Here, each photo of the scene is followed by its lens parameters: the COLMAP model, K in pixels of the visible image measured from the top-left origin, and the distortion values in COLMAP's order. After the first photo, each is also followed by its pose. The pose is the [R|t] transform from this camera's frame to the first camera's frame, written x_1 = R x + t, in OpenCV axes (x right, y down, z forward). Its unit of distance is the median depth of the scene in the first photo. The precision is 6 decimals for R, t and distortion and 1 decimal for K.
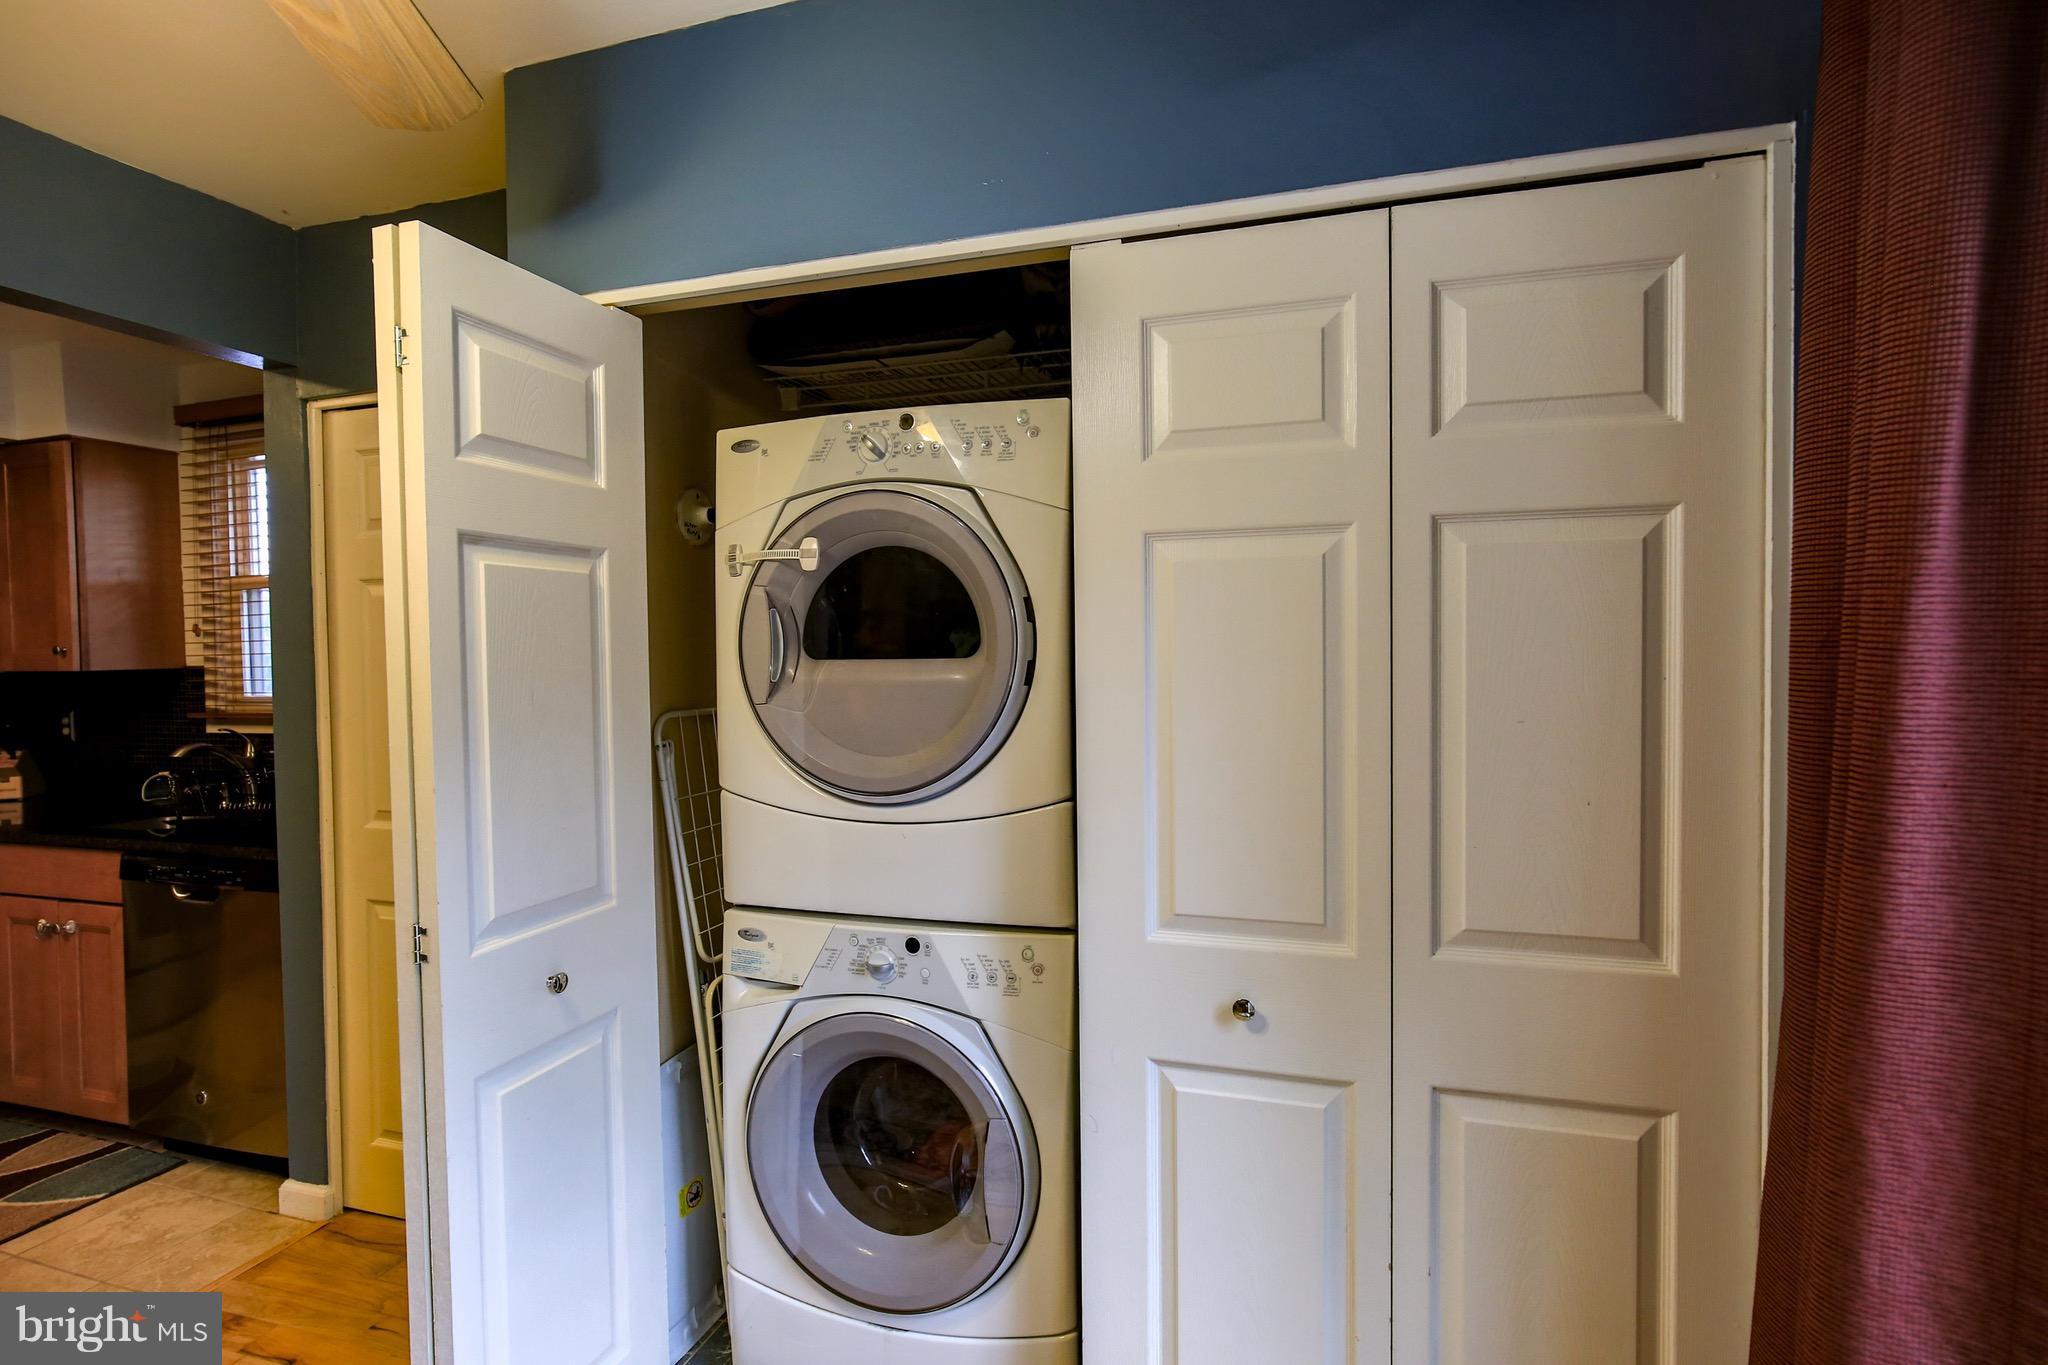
lens RADIAL K [[978.5, 0, 1024.0], [0, 978.5, 682.5], [0, 0, 1]] dist [-0.017817, 0.000704]
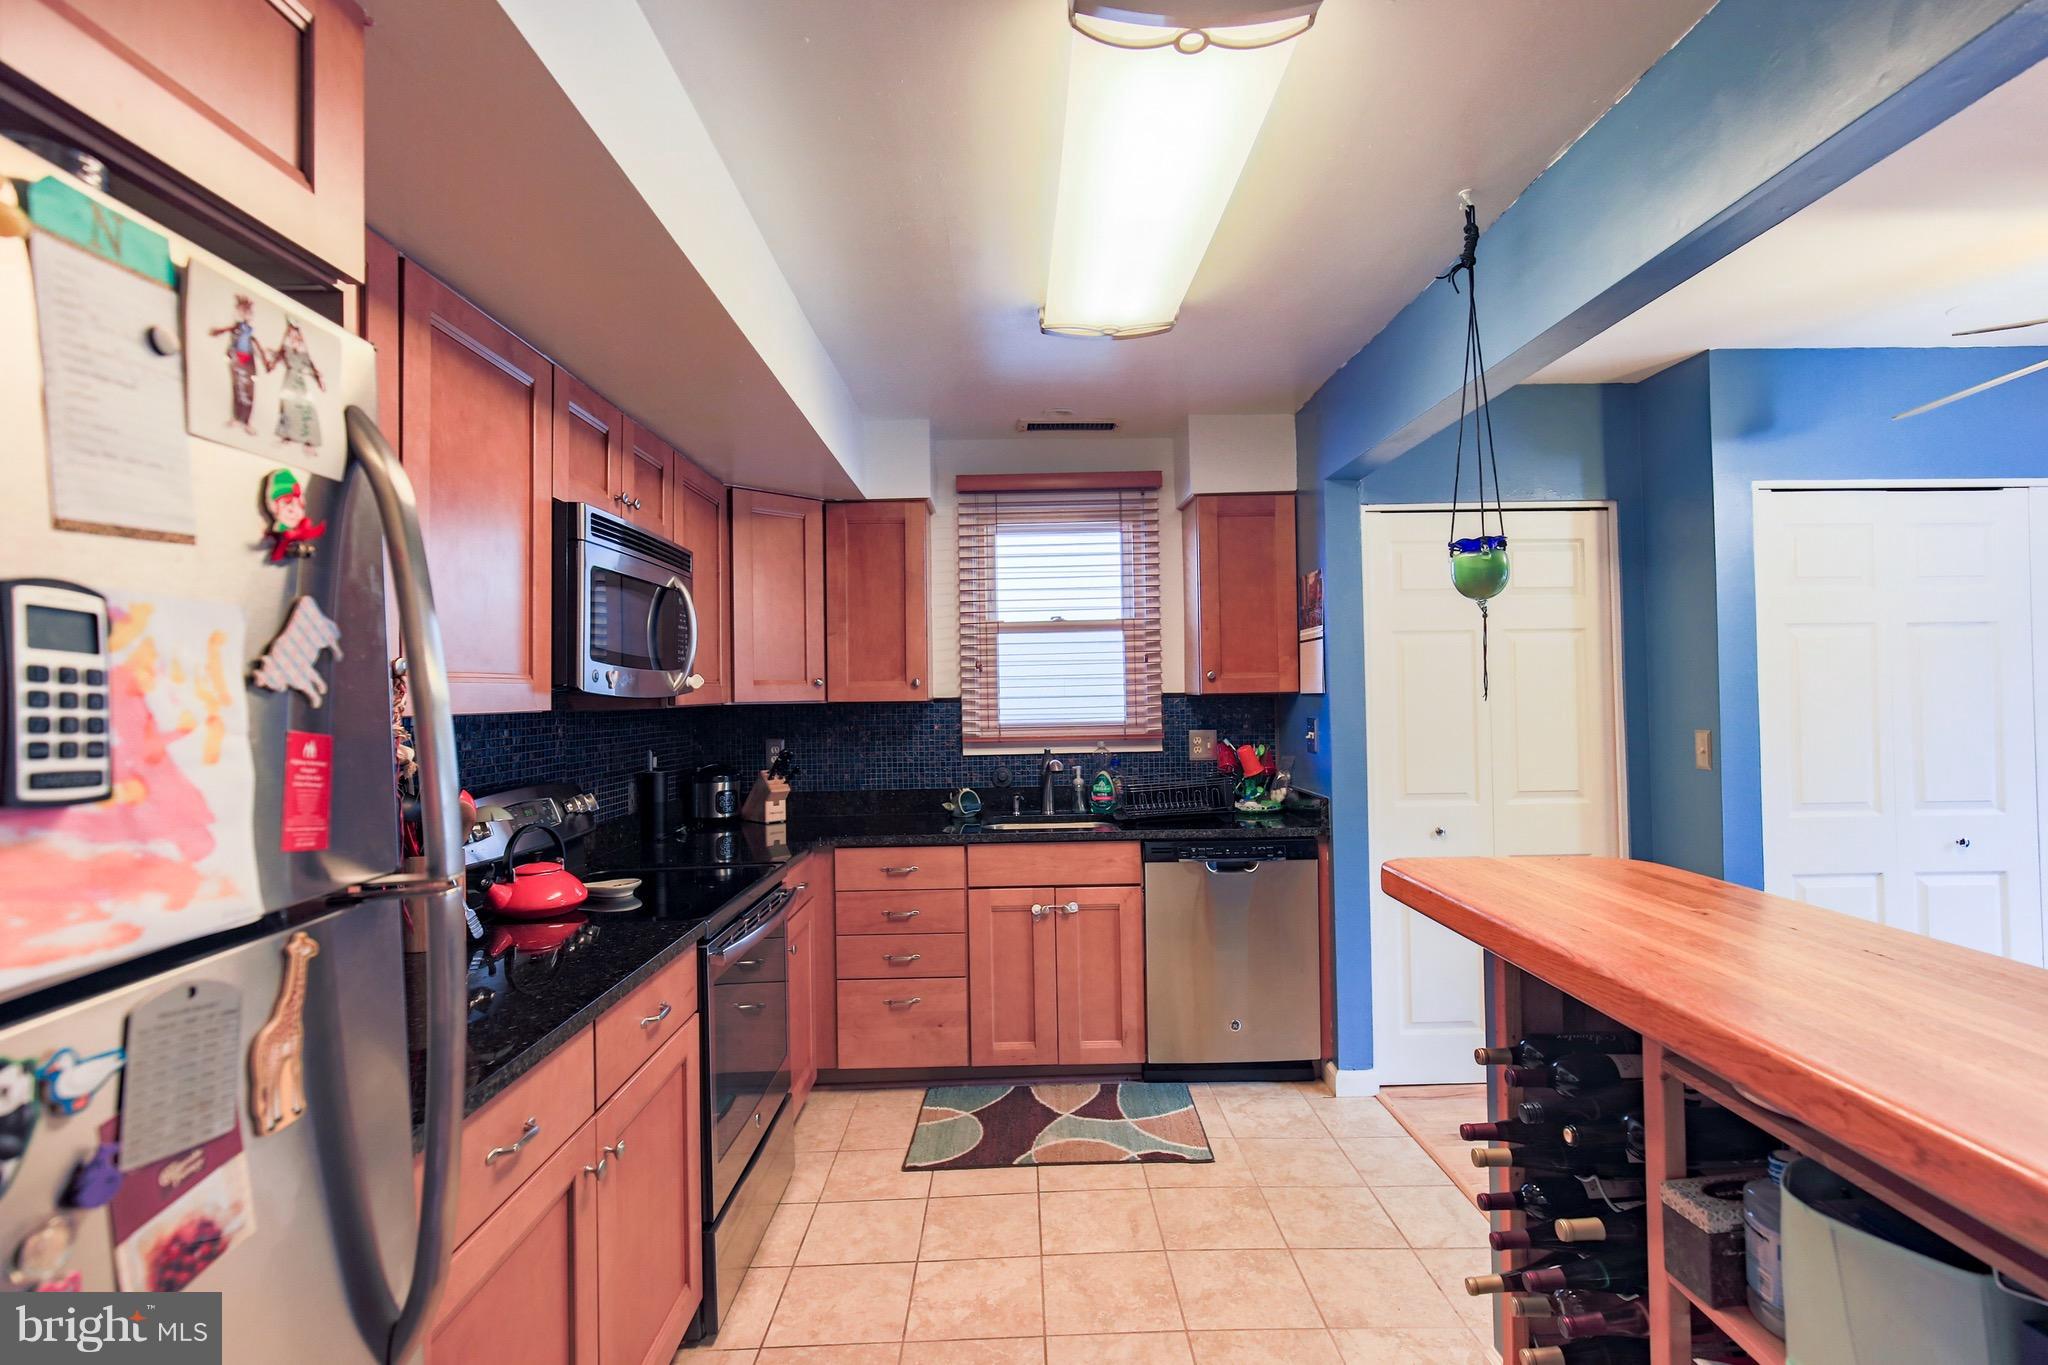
lens RADIAL K [[986.0, 0, 1029.3], [0, 986.0, 671.4], [0, 0, 1]] dist [-0.005758, 0.001142]
pose [[0.954278, 0.005284, 0.298873, -1.421874], [0.011936, 0.998373, -0.055762, 0.023614], [-0.298681, 0.056780, 0.952662, -0.194164]]
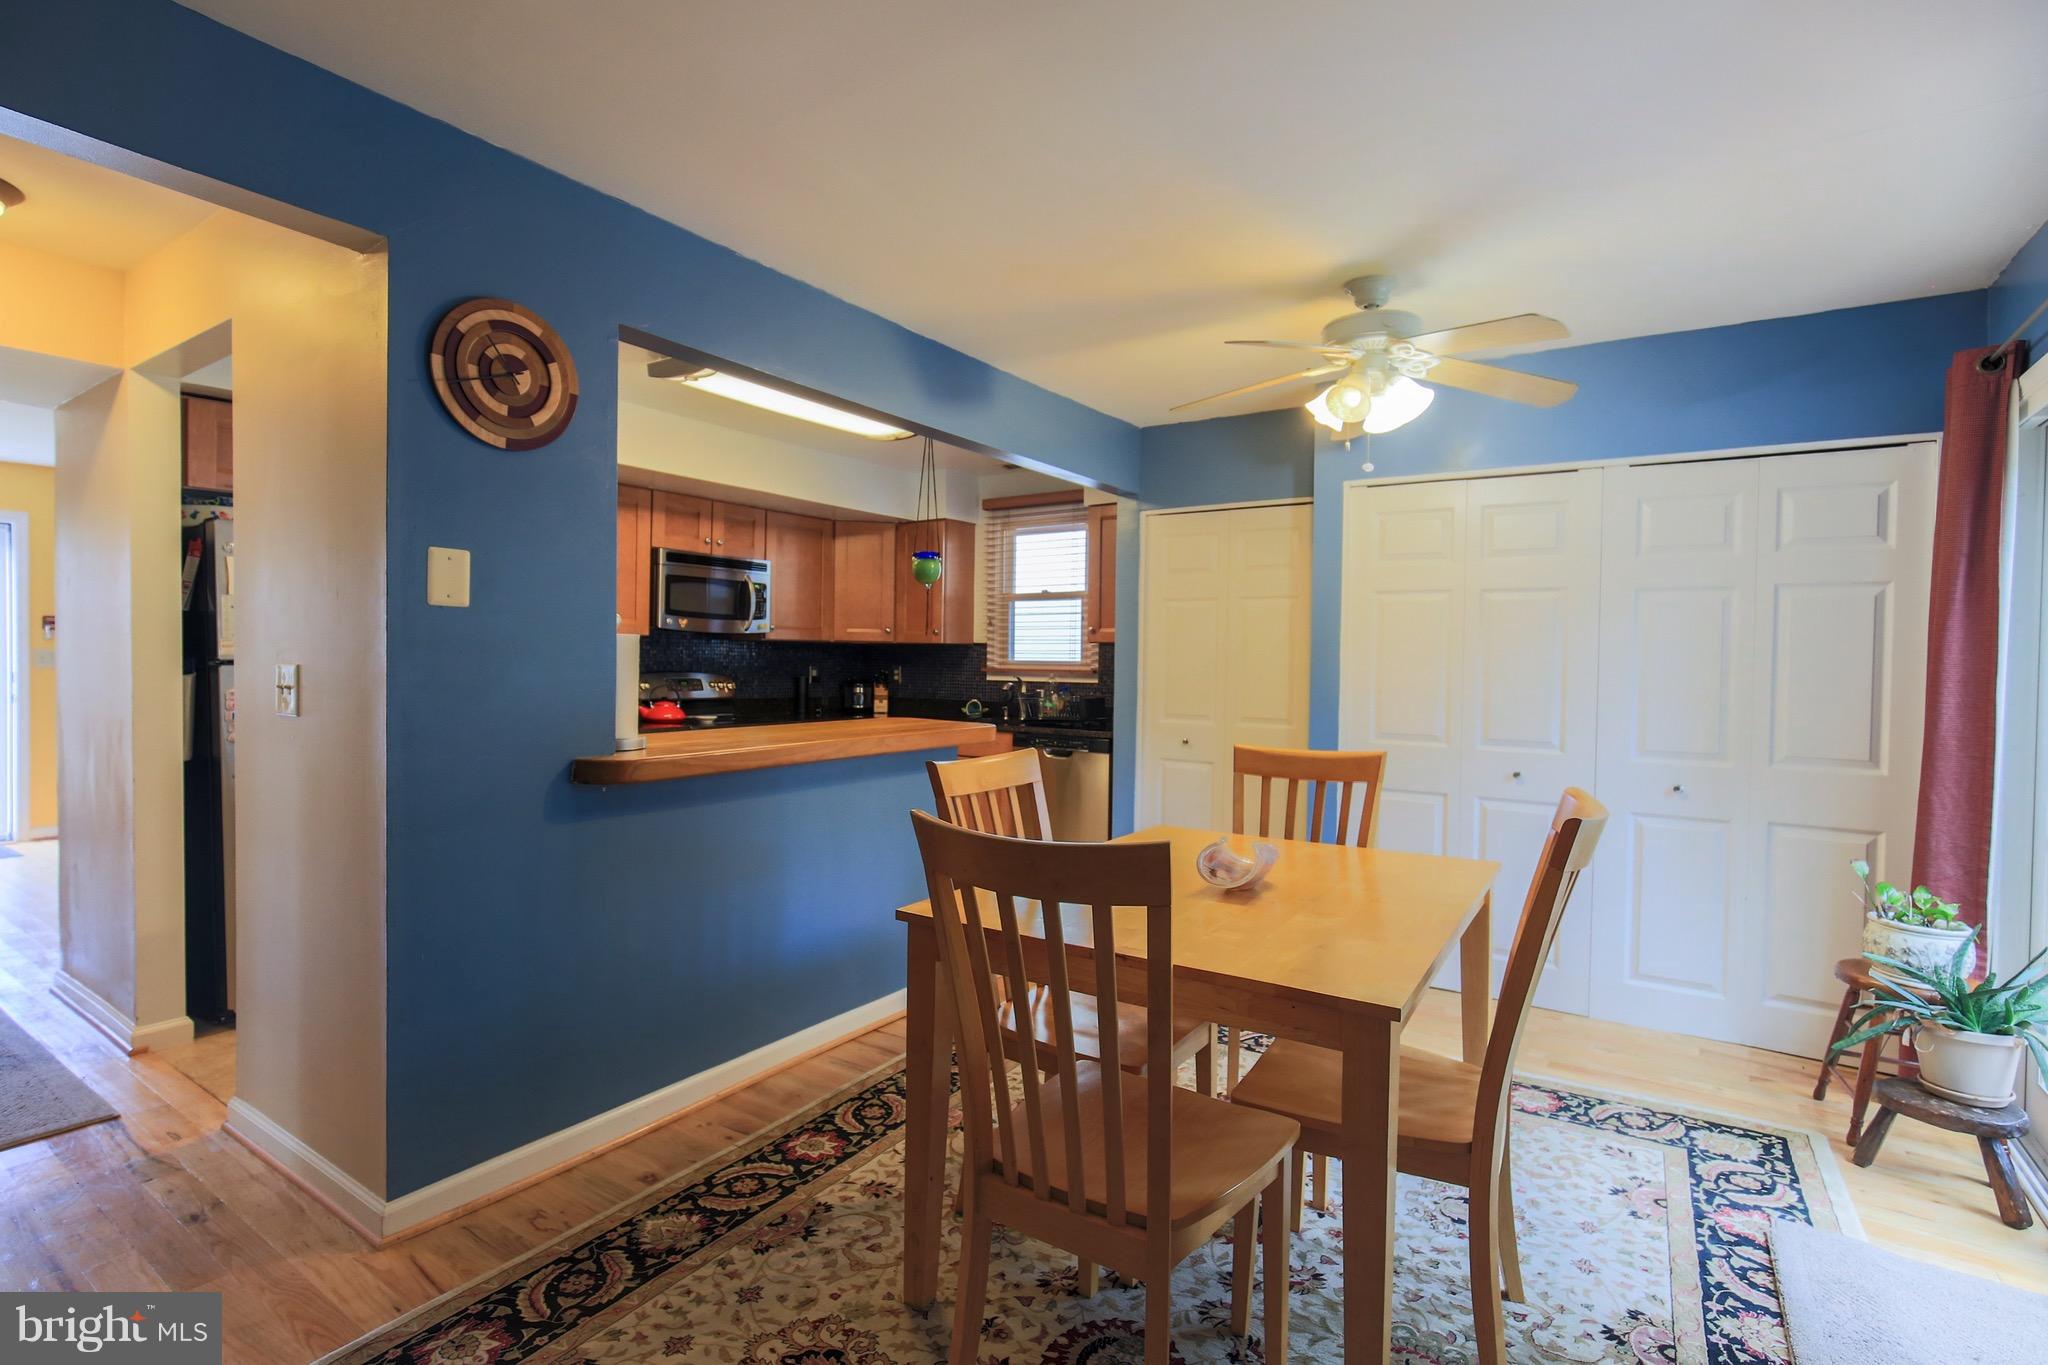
lens RADIAL K [[962.6, 0, 1024.0], [0, 962.6, 671.7], [0, 0, 1]] dist [-0.020826, -0.000479]
pose [[0.955238, 0.032925, -0.294001, -0.322058], [-0.038188, 0.999196, -0.012176, 0.070847], [0.293364, 0.022859, 0.955727, -0.871929]]
